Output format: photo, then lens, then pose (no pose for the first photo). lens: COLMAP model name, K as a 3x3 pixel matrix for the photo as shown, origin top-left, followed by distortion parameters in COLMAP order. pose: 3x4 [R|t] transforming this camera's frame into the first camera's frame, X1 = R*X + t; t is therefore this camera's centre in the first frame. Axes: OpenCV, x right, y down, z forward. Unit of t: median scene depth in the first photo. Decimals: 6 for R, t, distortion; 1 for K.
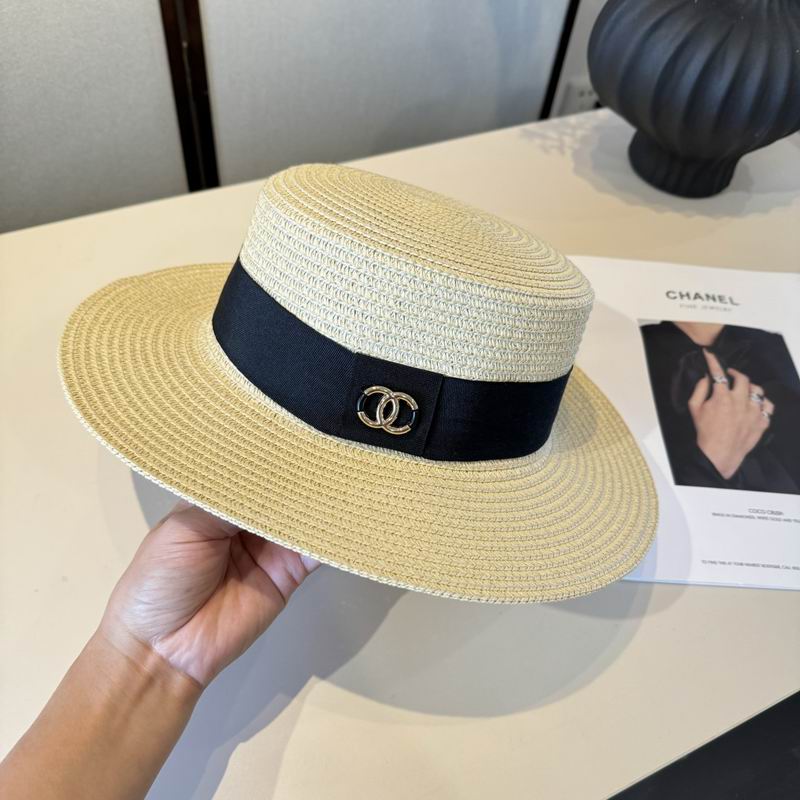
lens RADIAL K [[743.6, 0, 400.0], [0, 743.6, 400.0], [0, 0, 1]] dist [0.193428, -0.364462]
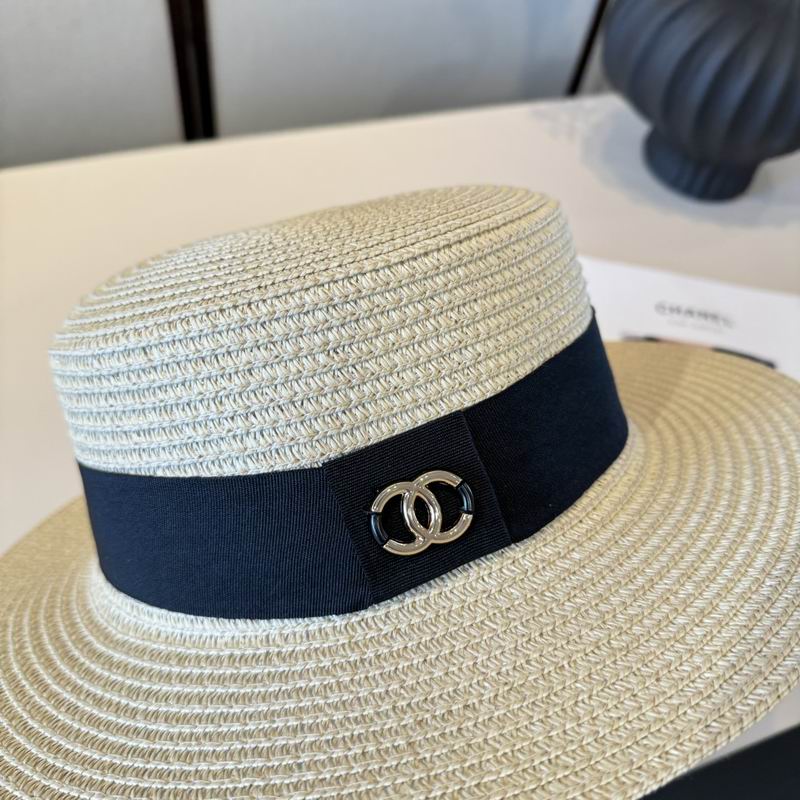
lens RADIAL K [[746.9, 0, 402.7], [0, 746.9, 398.6], [0, 0, 1]] dist [0.119641, -0.260114]
pose [[0.805567, -0.576669, 0.136070, -0.066061], [0.590284, 0.800963, -0.100113, -0.009526], [-0.051255, 0.160968, 0.985628, 0.469250]]
